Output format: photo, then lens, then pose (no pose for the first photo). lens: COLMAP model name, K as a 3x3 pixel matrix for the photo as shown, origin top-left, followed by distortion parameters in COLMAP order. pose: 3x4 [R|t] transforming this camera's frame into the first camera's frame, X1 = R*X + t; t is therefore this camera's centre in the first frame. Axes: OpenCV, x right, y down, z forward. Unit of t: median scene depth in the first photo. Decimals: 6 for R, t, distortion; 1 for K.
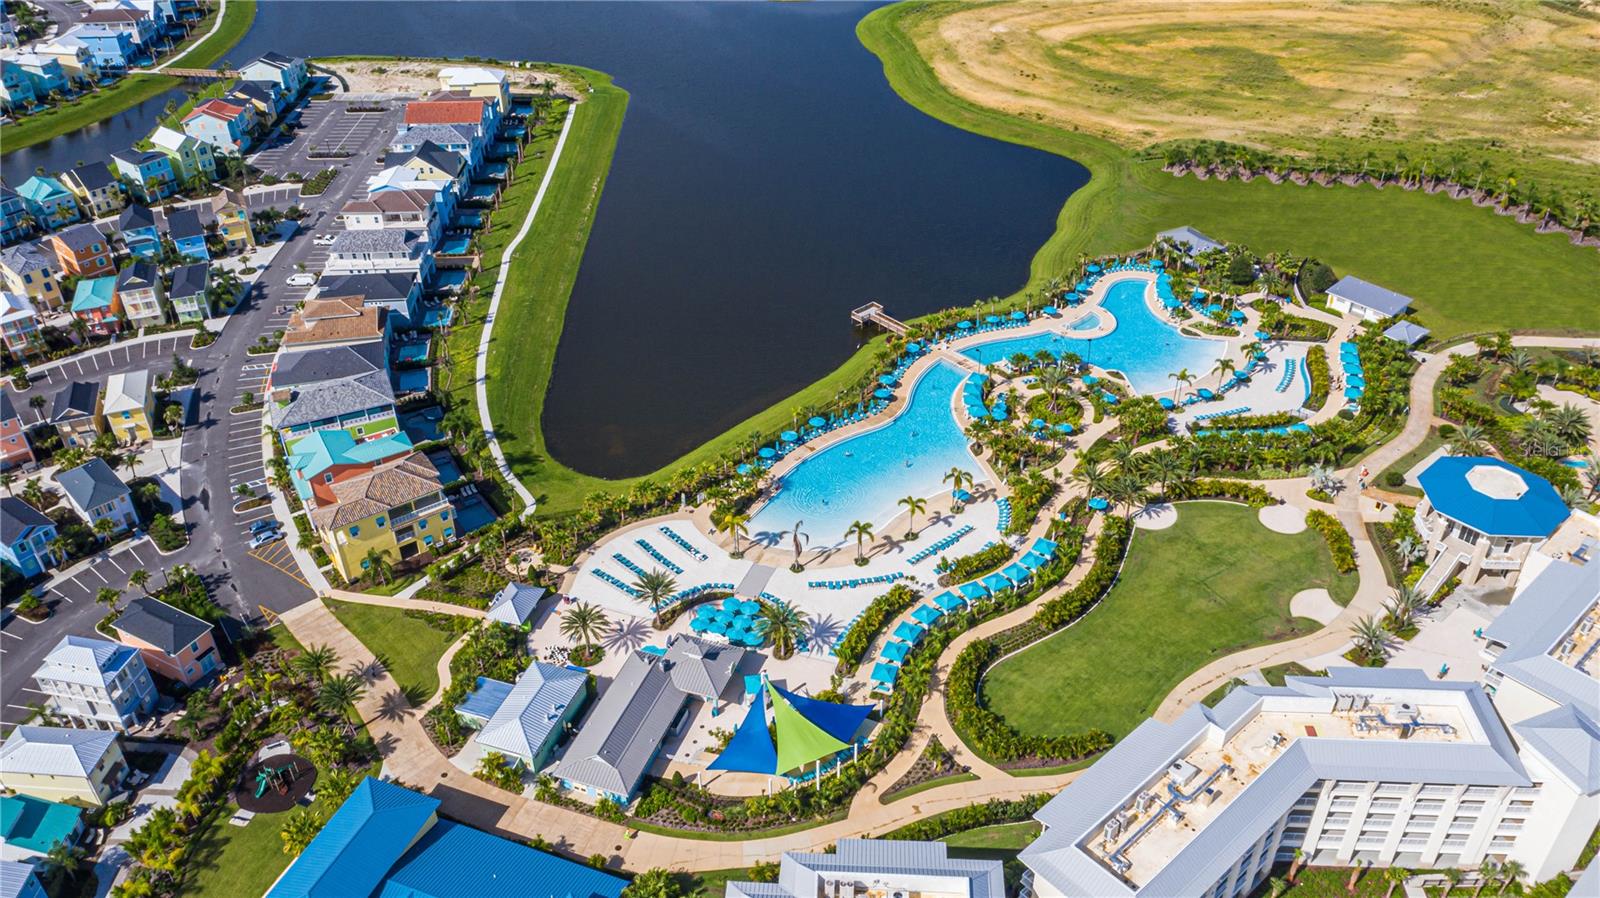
lens RADIAL K [[1267.6, 0, 784.4], [0, 1267.6, 451.0], [0, 0, 1]] dist [-0.018935, 0.018447]
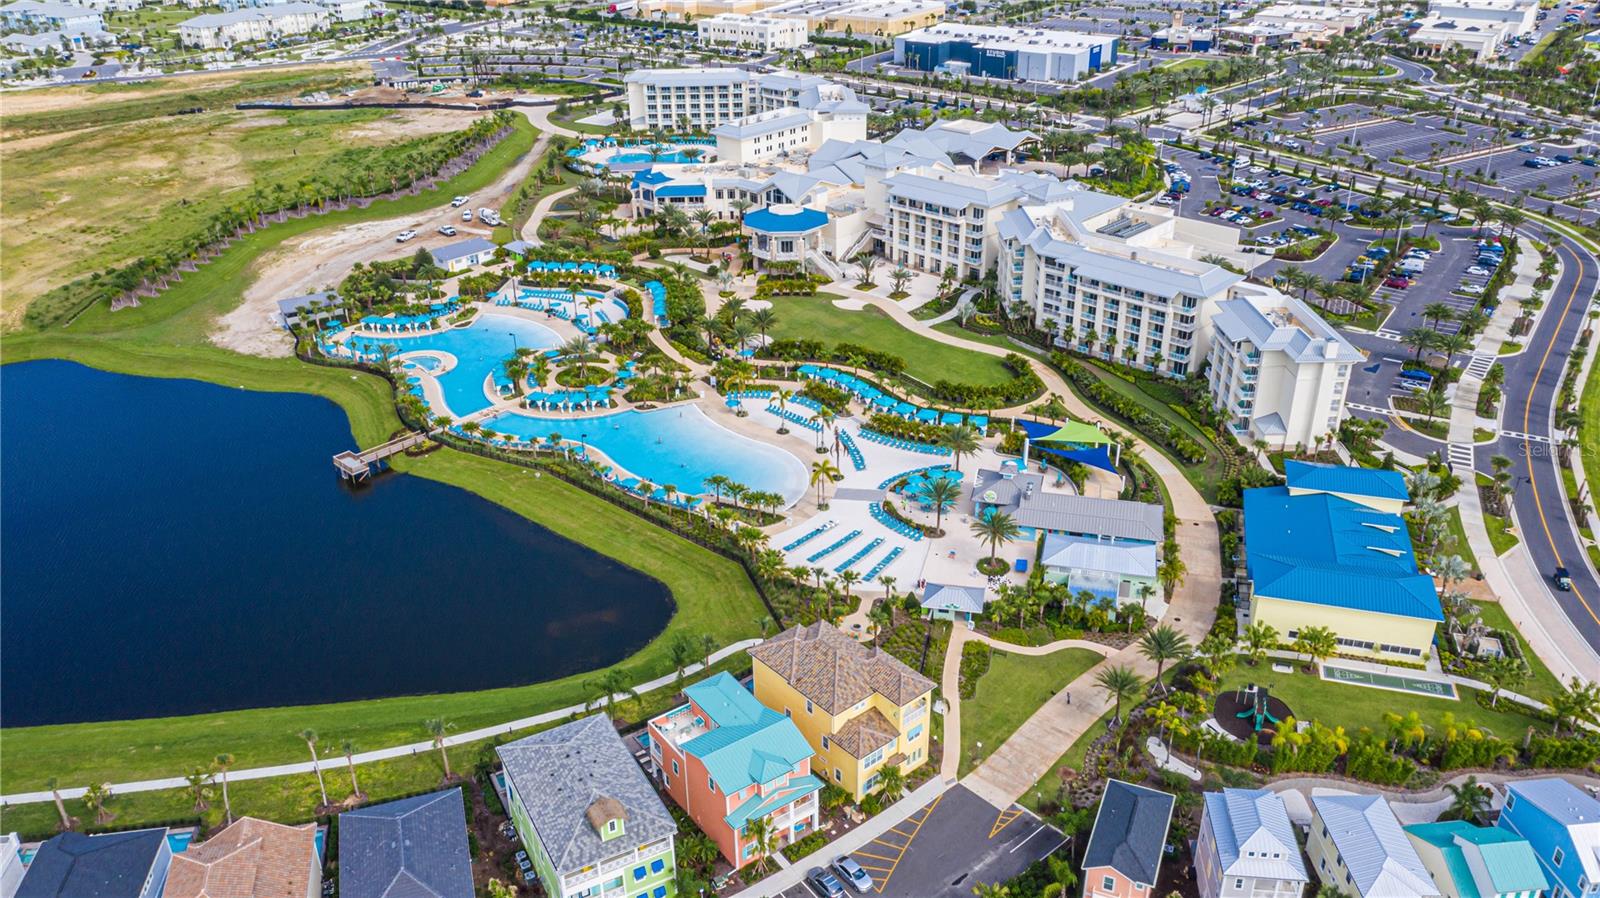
lens RADIAL K [[1267.6, 0, 798.4], [0, 1267.6, 436.1], [0, 0, 1]] dist [-0.018935, 0.018447]
pose [[-0.094584, -0.431652, 0.897068, -0.893957], [0.587204, 0.703466, 0.400408, -0.366304], [-0.803894, 0.564634, 0.186931, 0.784543]]
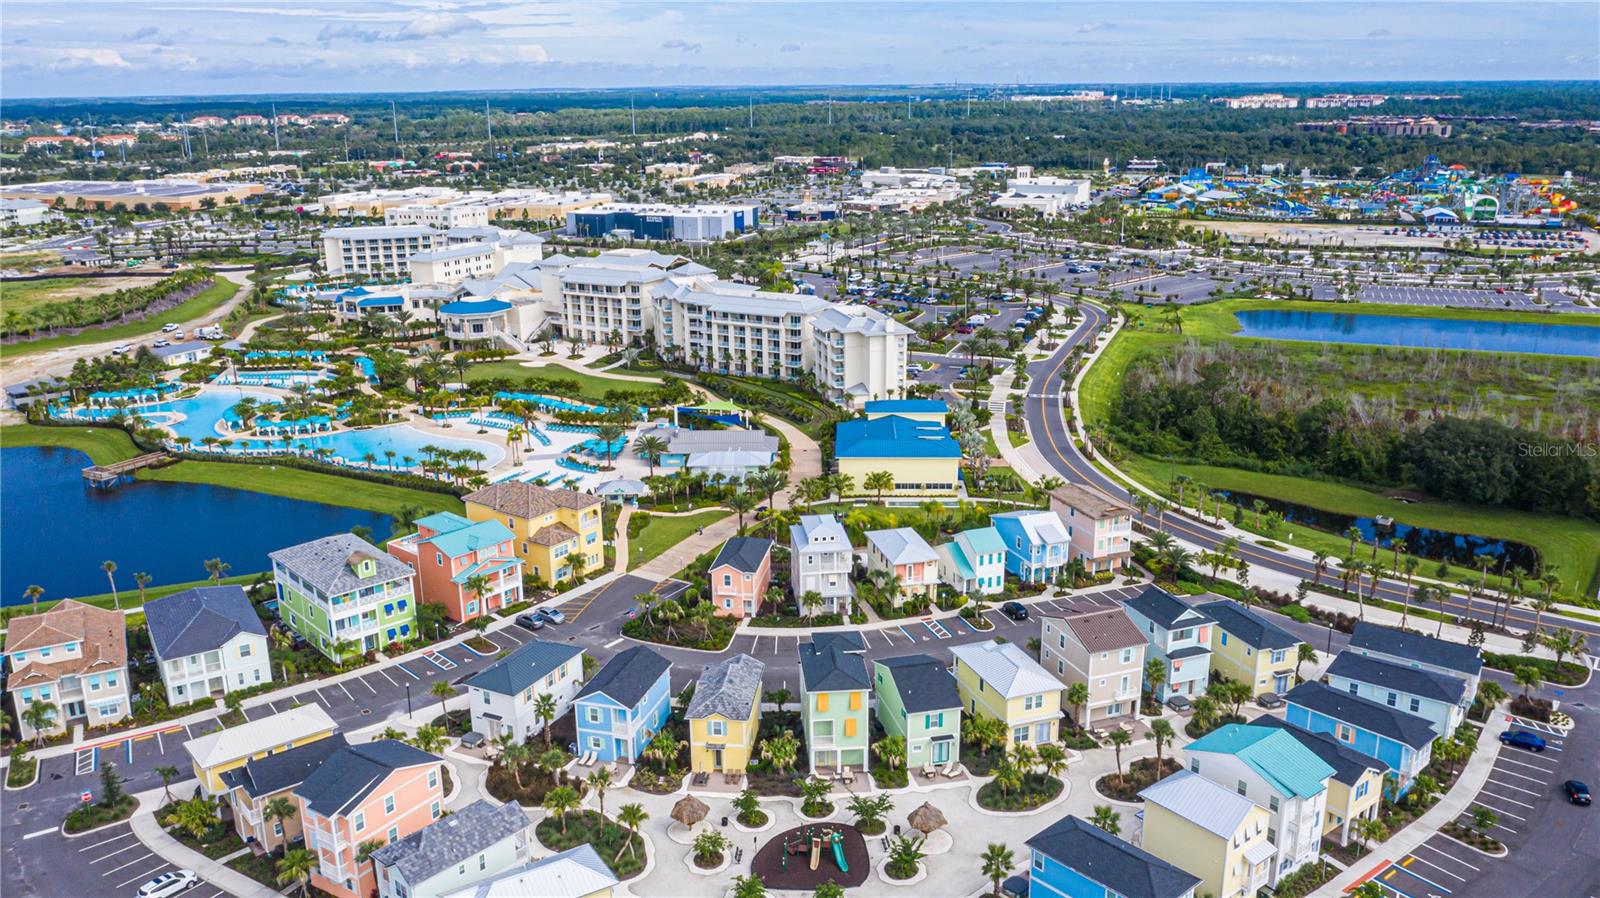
lens RADIAL K [[1267.6, 0, 799.9], [0, 1267.6, 454.5], [0, 0, 1]] dist [-0.018935, 0.018447]
pose [[-0.333854, -0.254855, 0.907519, -1.244681], [0.557488, 0.722948, 0.408109, -0.280078], [-0.760098, 0.642180, -0.099280, 0.891283]]
